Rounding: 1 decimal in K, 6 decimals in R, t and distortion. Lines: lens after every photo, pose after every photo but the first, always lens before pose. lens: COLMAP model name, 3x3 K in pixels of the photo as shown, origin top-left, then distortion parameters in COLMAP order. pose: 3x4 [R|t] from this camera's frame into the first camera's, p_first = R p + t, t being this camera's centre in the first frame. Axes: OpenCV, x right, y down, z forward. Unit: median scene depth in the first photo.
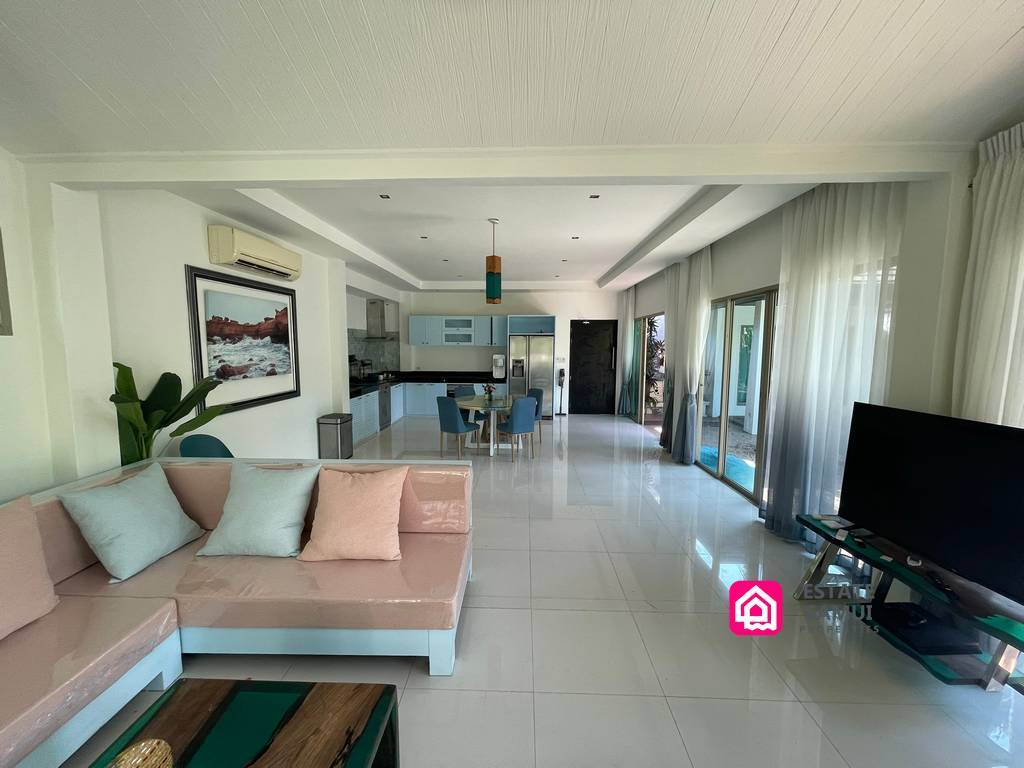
lens RADIAL K [[411.2, 0, 516.5], [0, 411.2, 386.1], [0, 0, 1]] dist [0.001005, -0.001321]
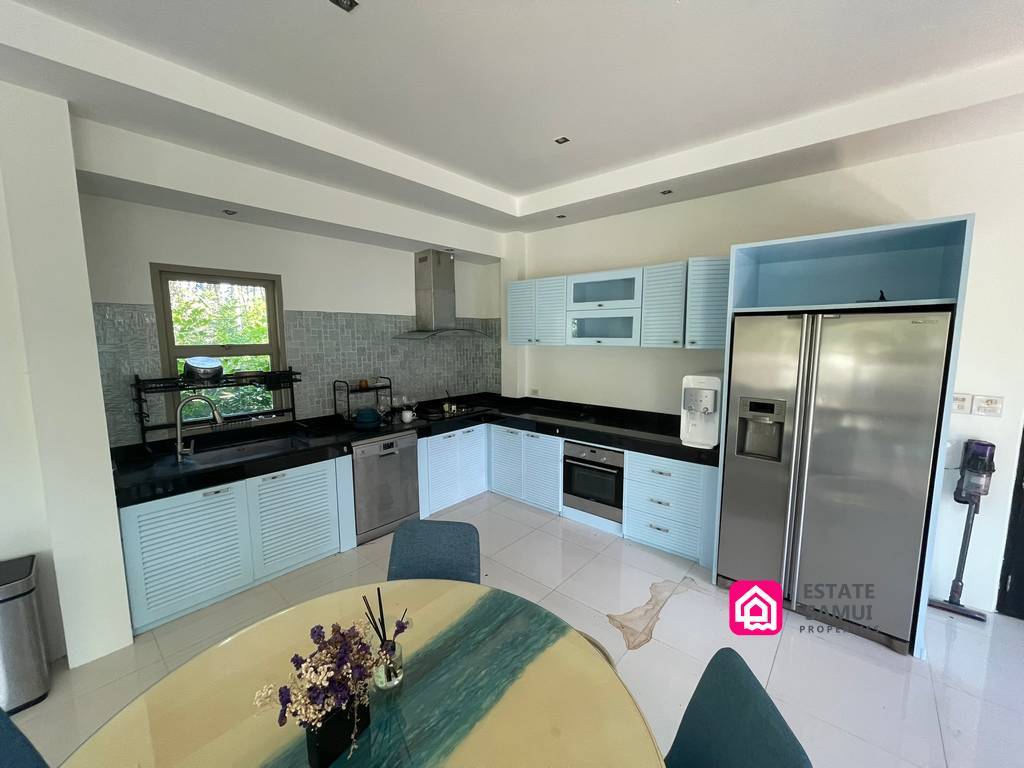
lens RADIAL K [[411.2, 0, 512.4], [0, 411.2, 384.0], [0, 0, 1]] dist [0.001005, -0.001321]
pose [[0.769100, 0.065946, -0.635717, 0.049344], [-0.054585, 0.997806, 0.037469, -0.073441], [0.636793, 0.005883, 0.771012, 0.645806]]
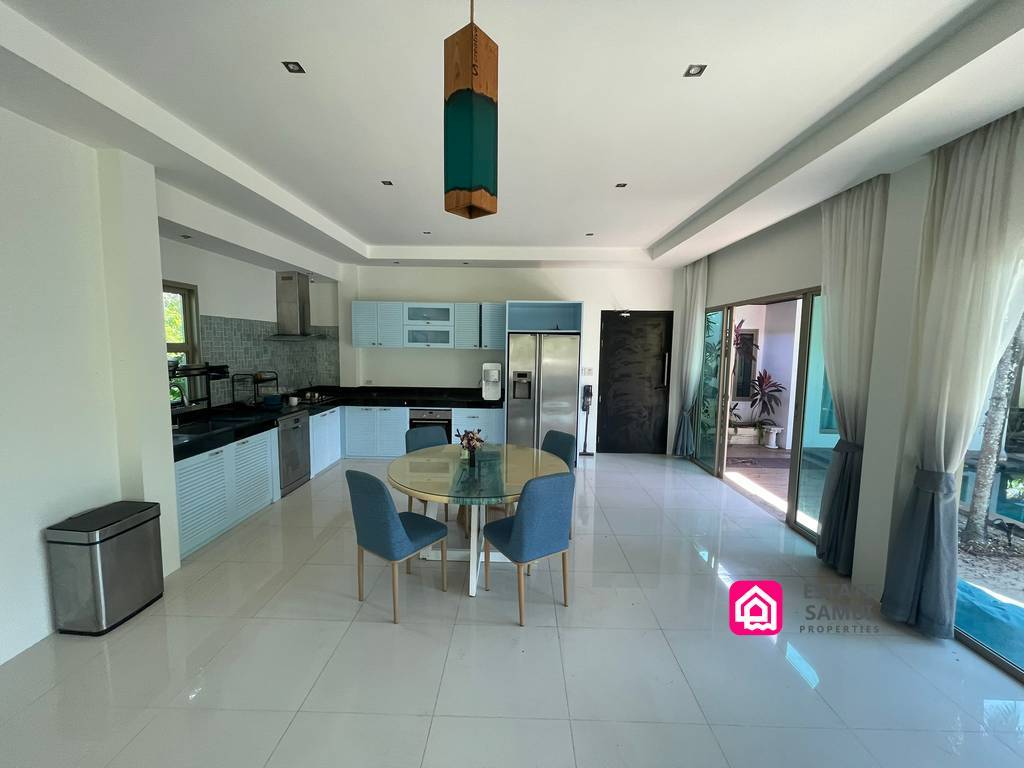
lens RADIAL K [[411.2, 0, 513.7], [0, 411.2, 382.2], [0, 0, 1]] dist [0.001005, -0.001321]
pose [[0.999938, 0.007677, 0.008053, -0.013608], [-0.007607, 0.999933, -0.008772, -0.041324], [-0.008120, 0.008710, 0.999929, 0.360685]]
